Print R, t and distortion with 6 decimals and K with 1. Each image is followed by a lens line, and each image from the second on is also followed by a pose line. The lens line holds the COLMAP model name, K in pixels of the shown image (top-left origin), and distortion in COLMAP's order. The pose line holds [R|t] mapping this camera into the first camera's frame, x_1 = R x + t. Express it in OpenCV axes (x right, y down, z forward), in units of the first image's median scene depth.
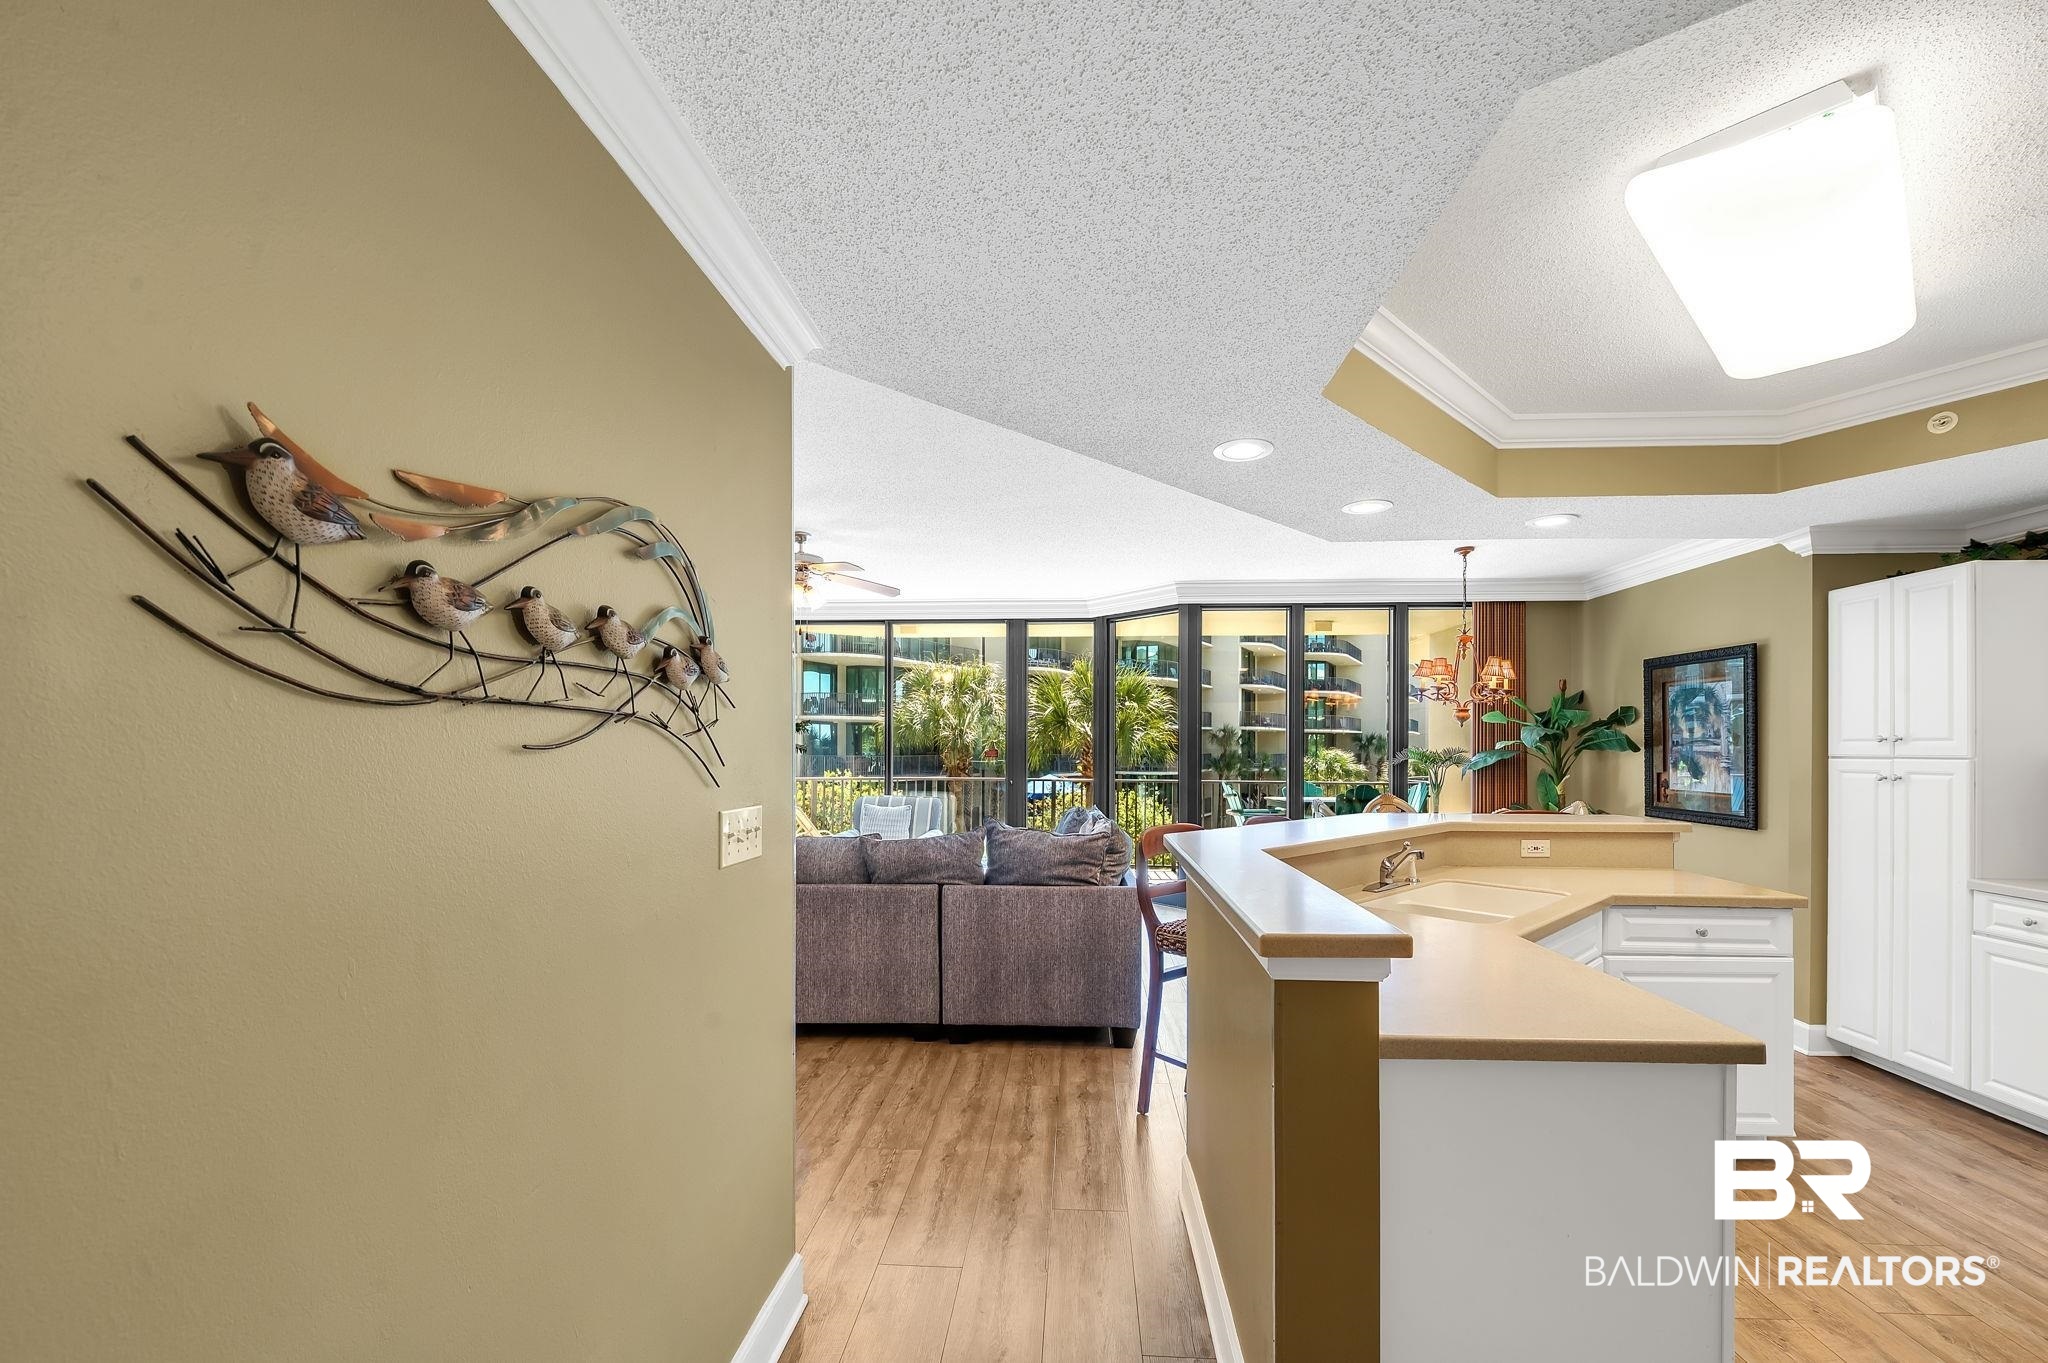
lens RADIAL K [[795.4, 0, 1018.4], [0, 795.4, 744.0], [0, 0, 1]] dist [-0.014603, -0.000268]
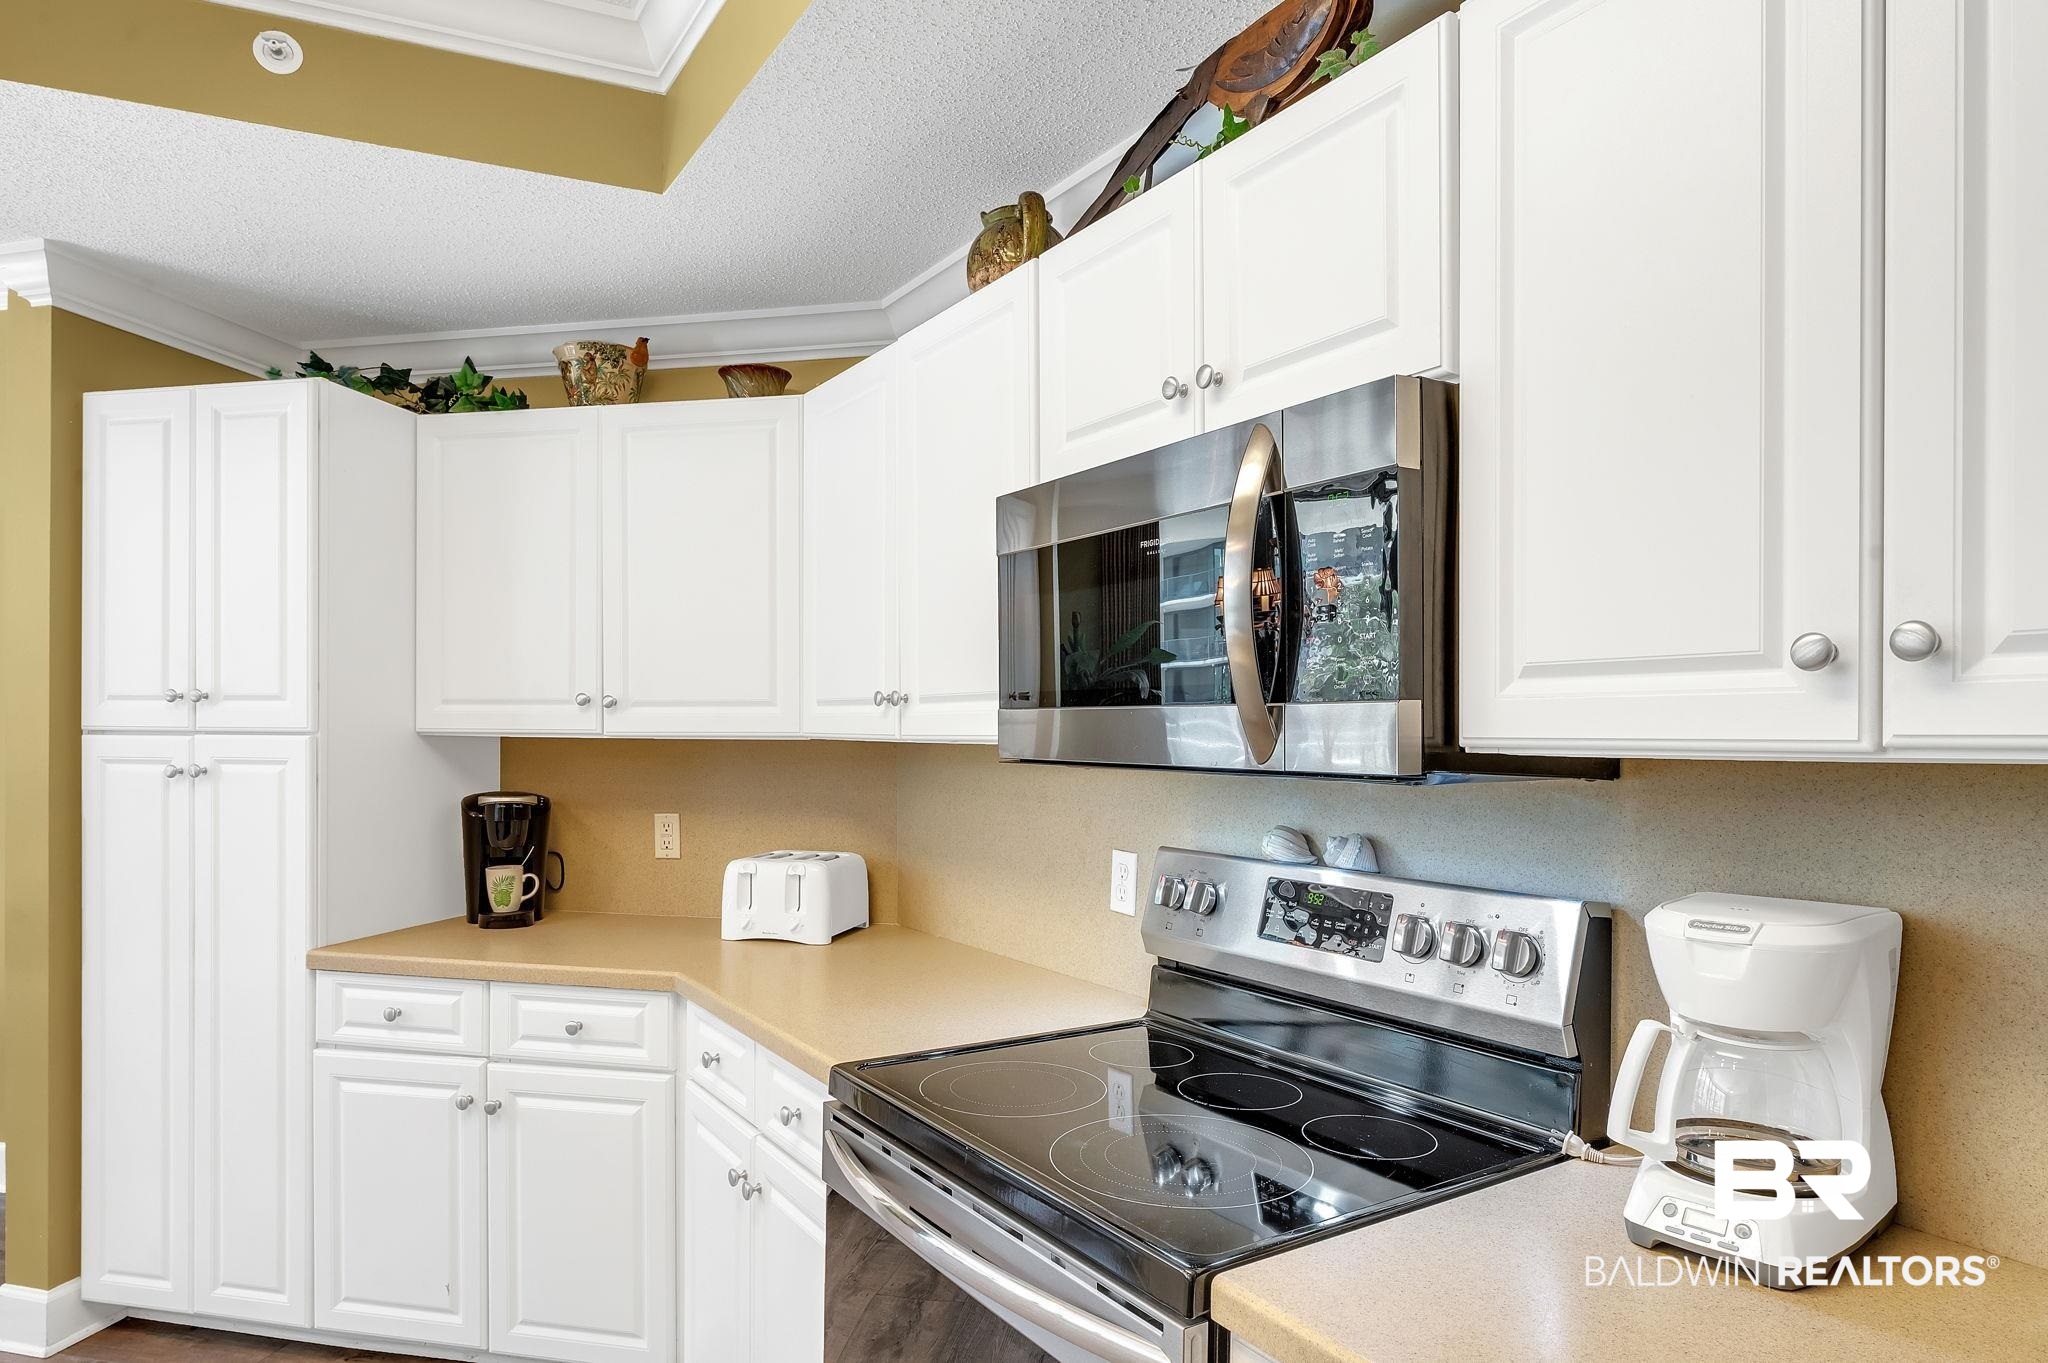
lens RADIAL K [[1190.6, 0, 1015.3], [0, 1190.6, 747.2], [0, 0, 1]] dist [0.008982, 0.000562]
pose [[0.131246, -0.013936, 0.991252, 0.363069], [-0.011614, 0.999811, 0.015595, 0.007871], [-0.991282, -0.013559, 0.131060, 0.318033]]
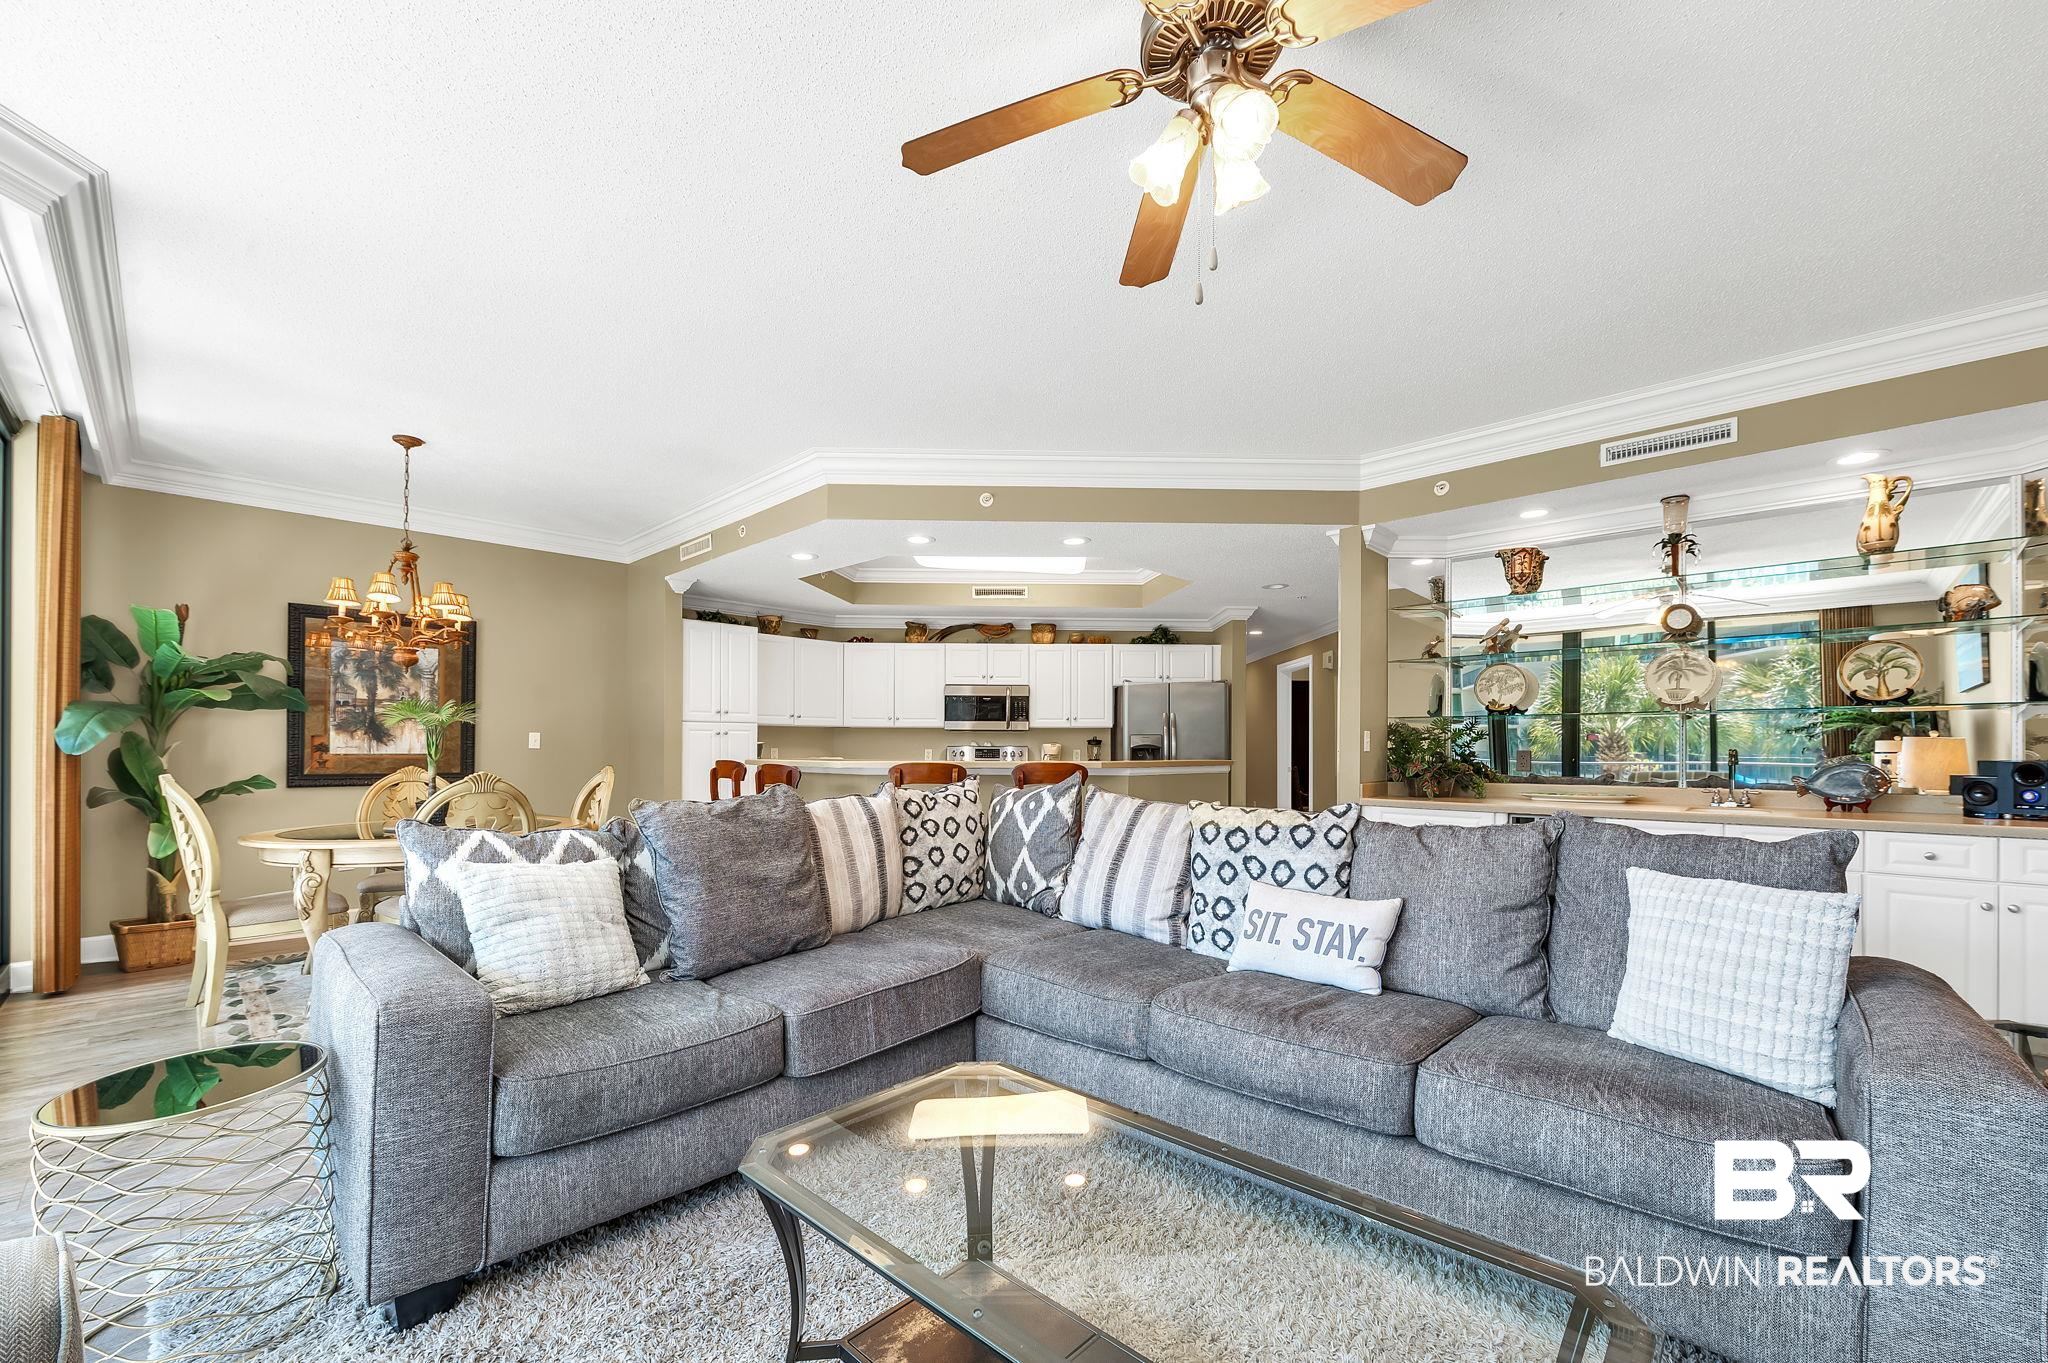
lens RADIAL K [[844.0, 0, 1017.0], [0, 844.0, 737.6], [0, 0, 1]] dist [-0.005915, -0.000815]
pose [[-0.769341, 0.003367, 0.638830, -0.595902], [-0.009379, 0.999819, -0.016565, 0.071376], [-0.638770, -0.018736, -0.769170, 1.858480]]
